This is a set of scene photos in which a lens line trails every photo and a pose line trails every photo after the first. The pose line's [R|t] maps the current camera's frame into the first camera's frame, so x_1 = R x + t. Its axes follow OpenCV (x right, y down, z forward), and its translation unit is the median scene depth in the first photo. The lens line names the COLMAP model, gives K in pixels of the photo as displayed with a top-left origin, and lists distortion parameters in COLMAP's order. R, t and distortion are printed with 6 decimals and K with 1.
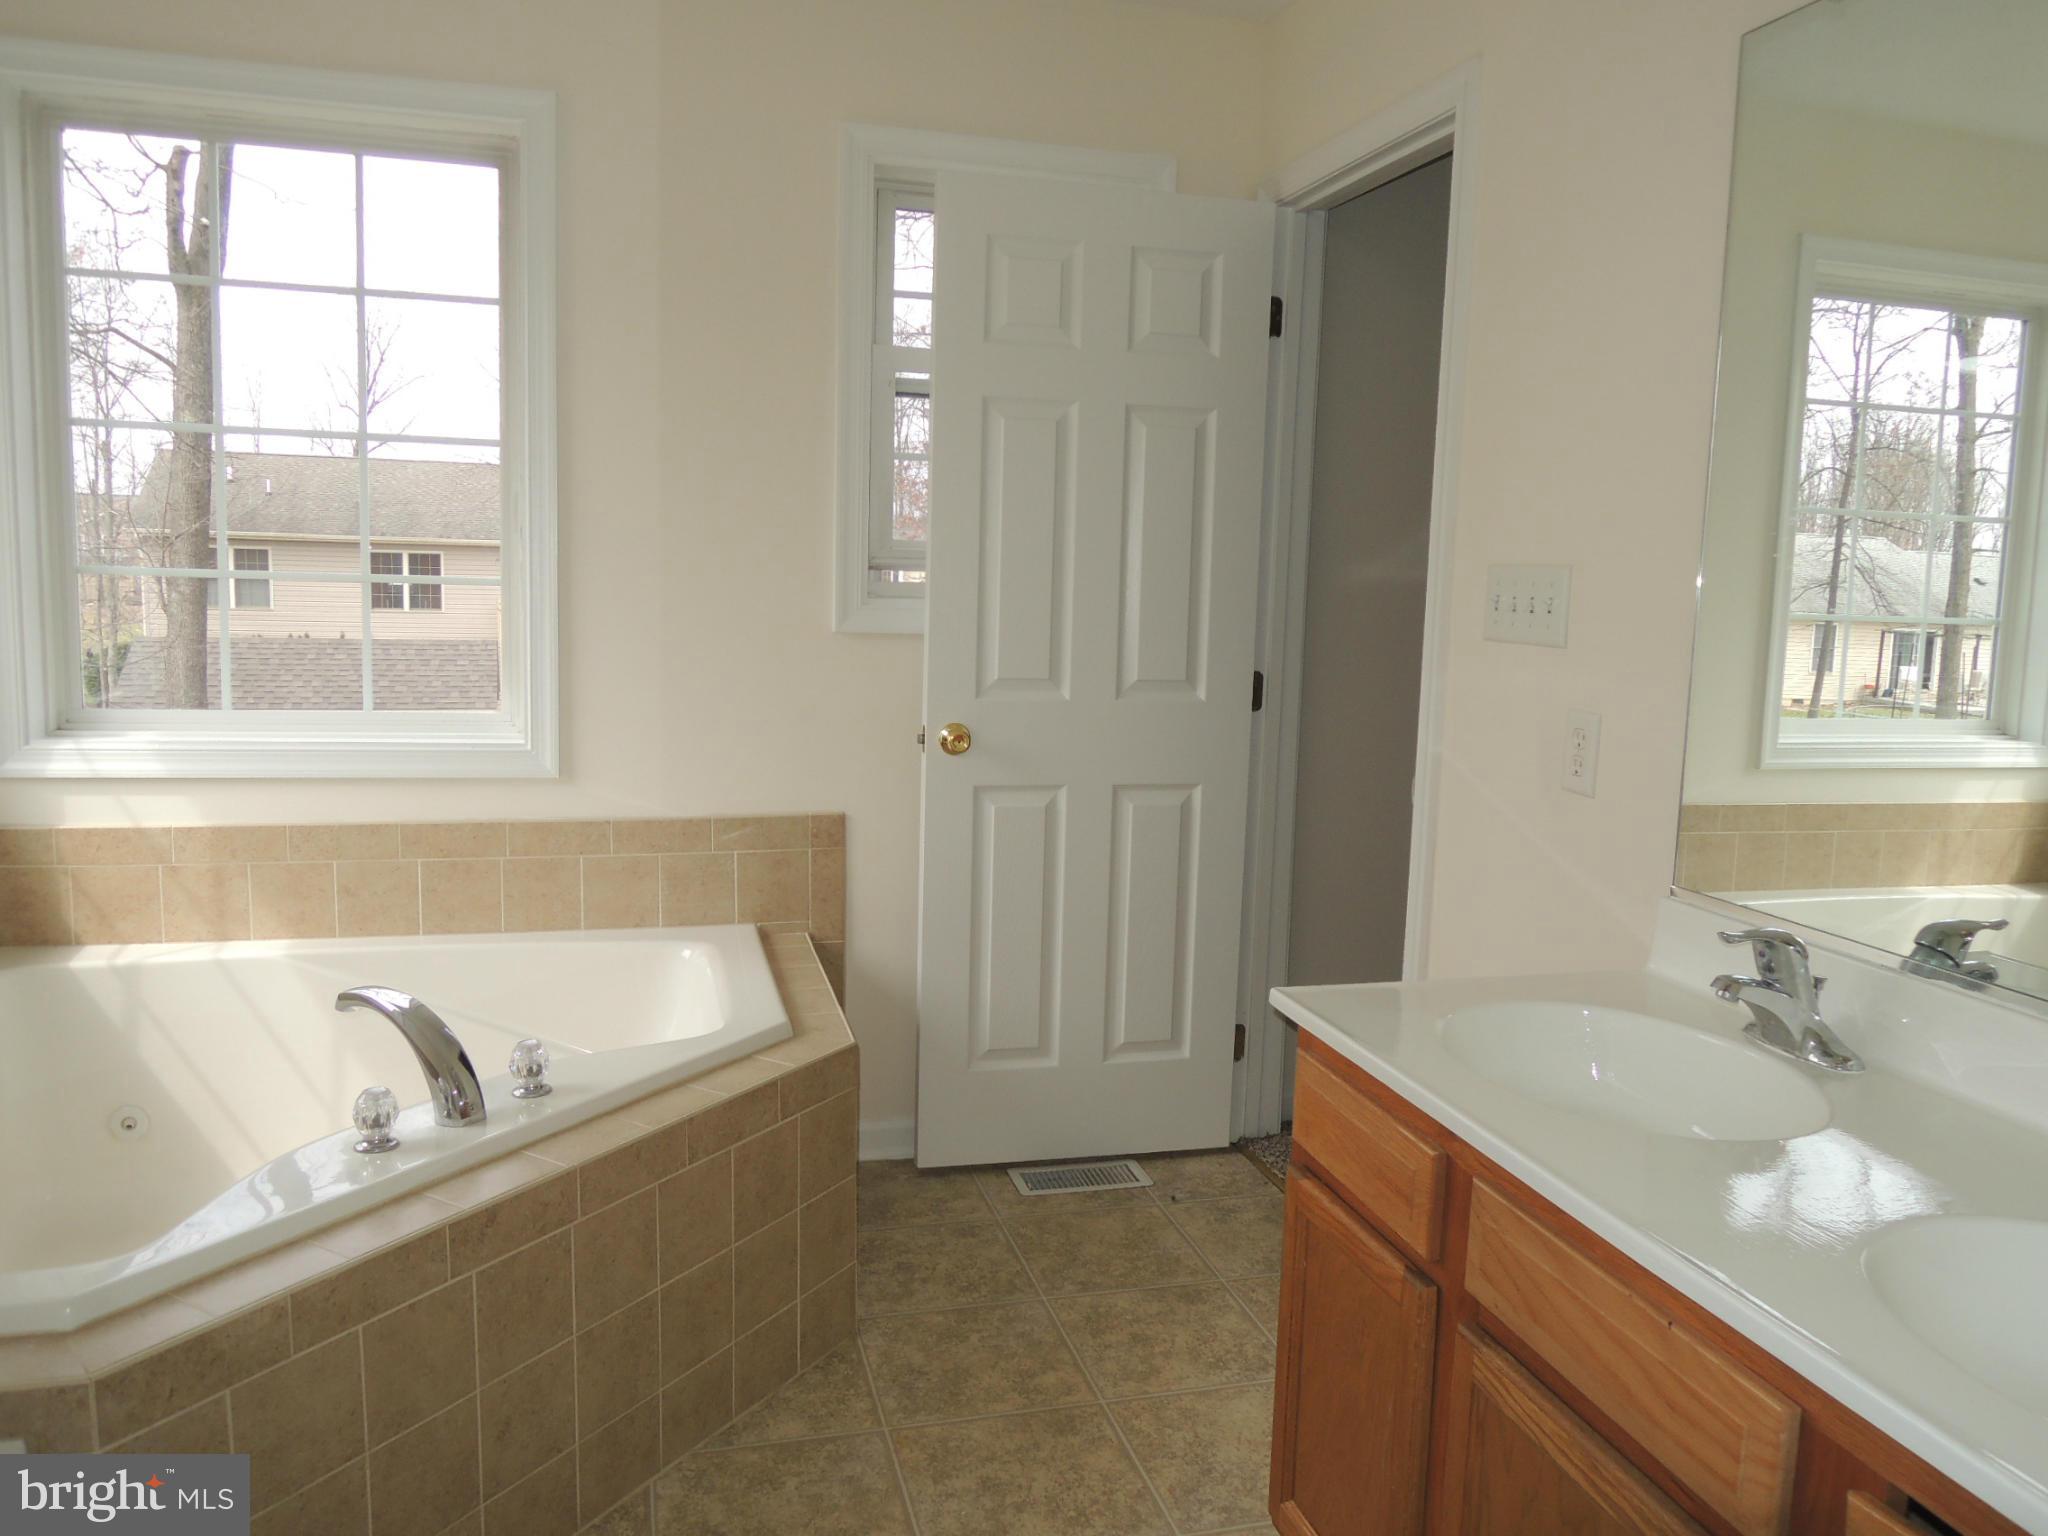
lens RADIAL K [[1461.9, 0, 1033.2], [0, 1461.9, 764.1], [0, 0, 1]] dist [-0.019266, -0.005471]
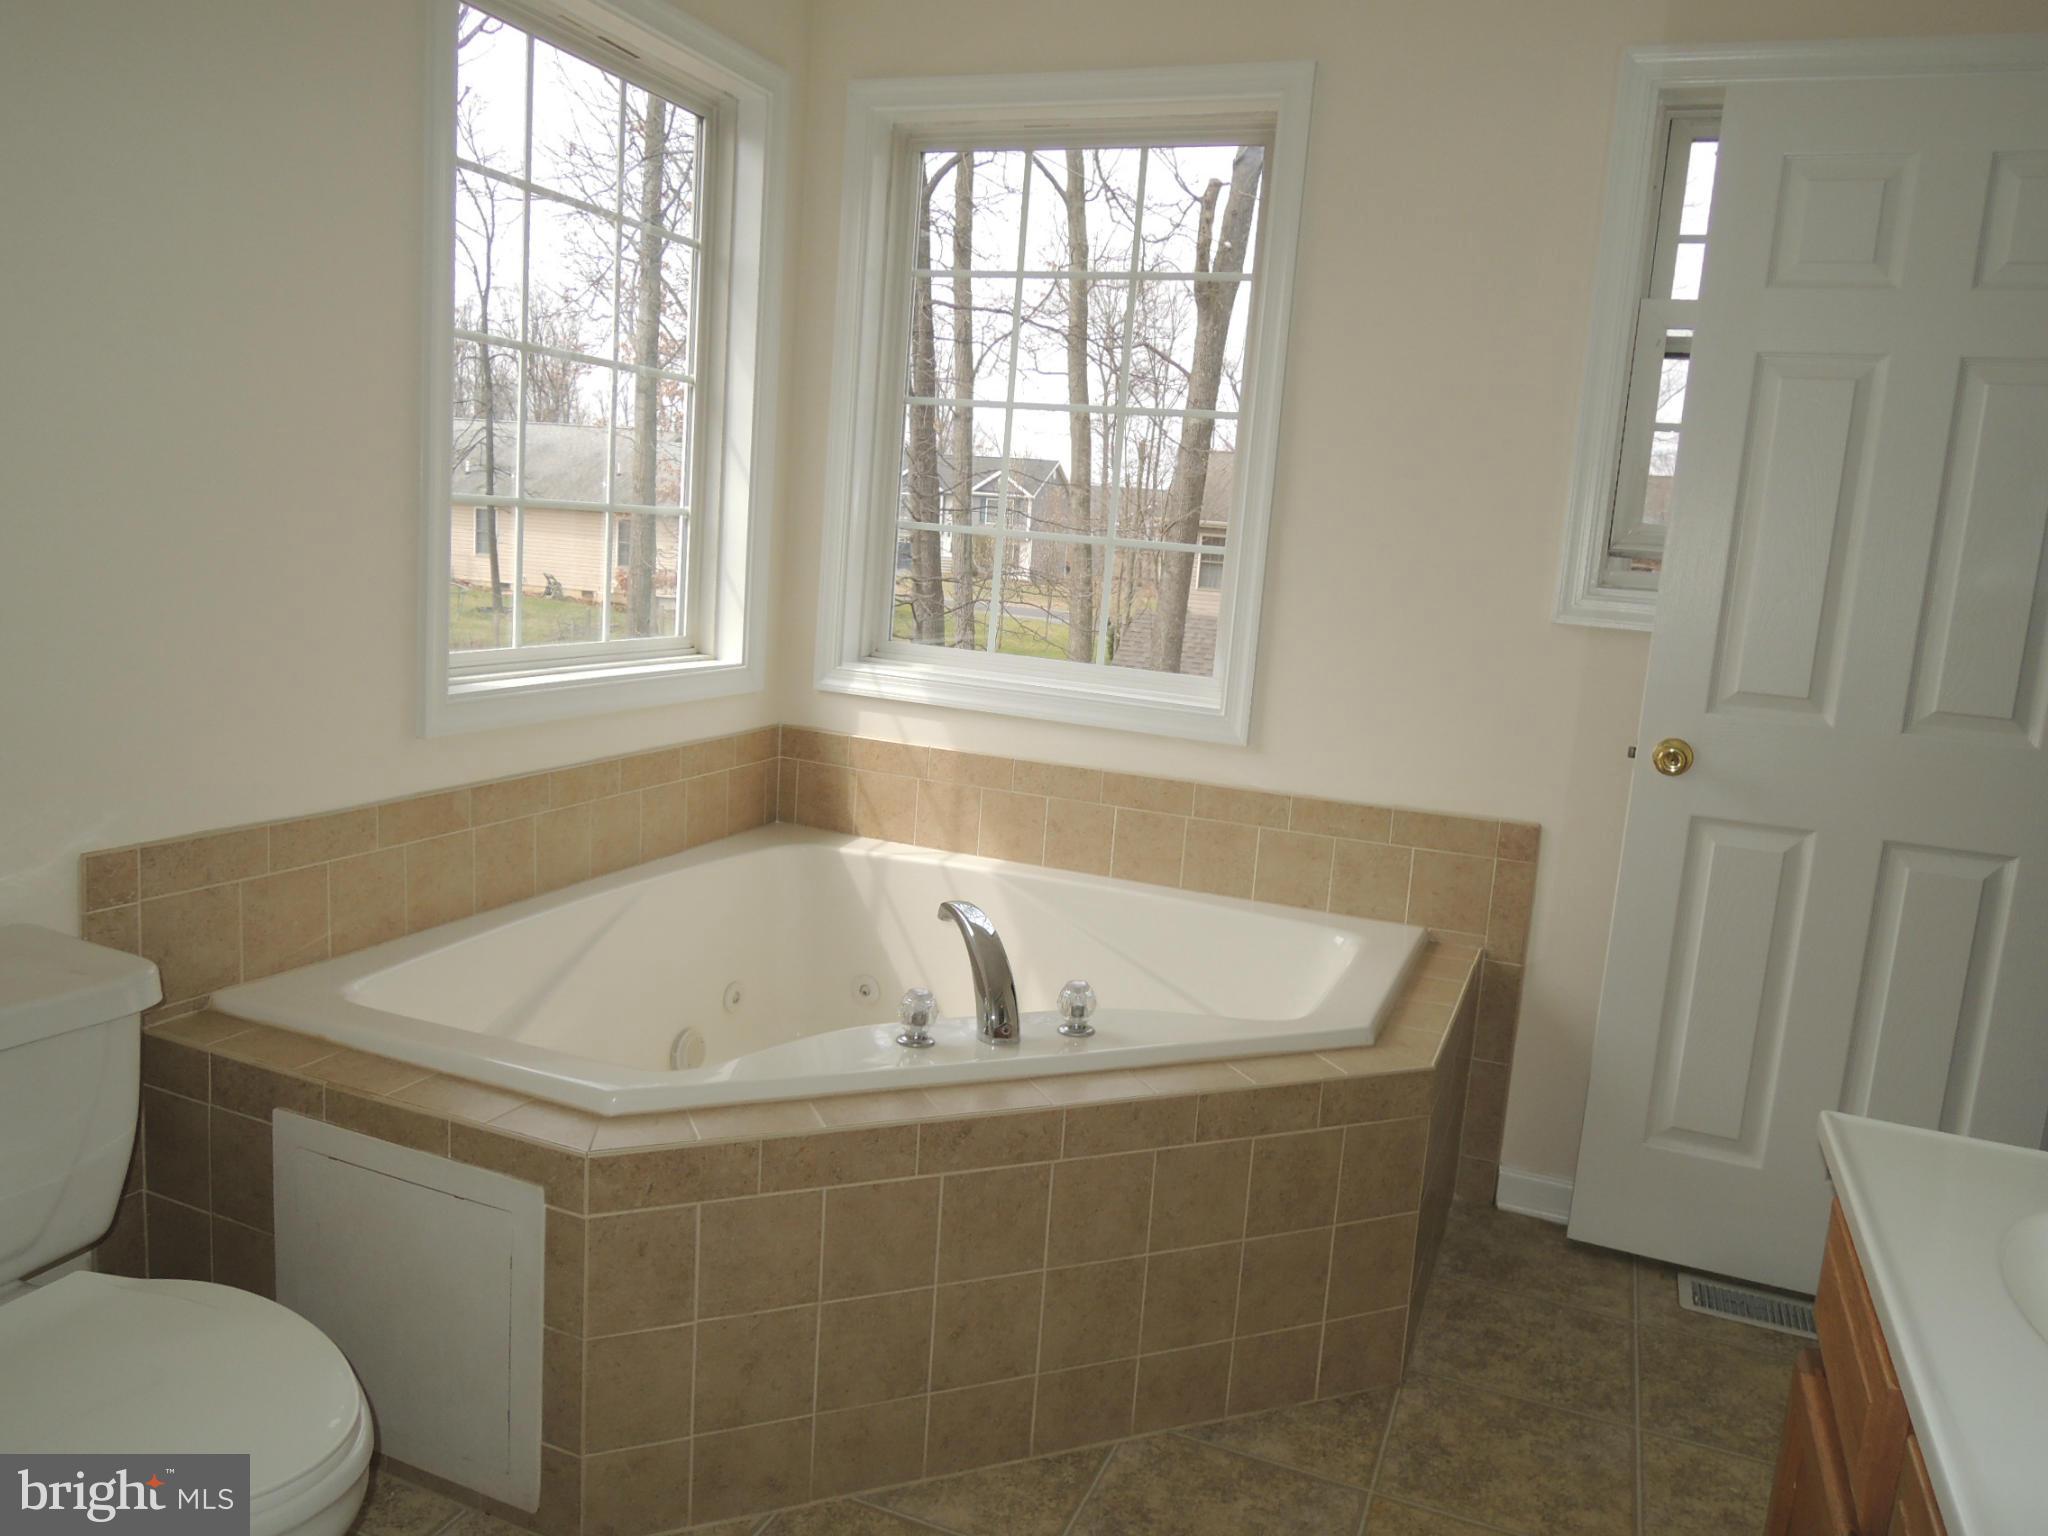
lens RADIAL K [[1464.8, 0, 1037.0], [0, 1464.8, 758.1], [0, 0, 1]] dist [-0.026045, 0.002126]
pose [[0.796192, 0.121362, -0.592747, 0.171955], [-0.125484, 0.991497, 0.034451, 0.000616], [0.591889, 0.046951, 0.804651, 0.106057]]
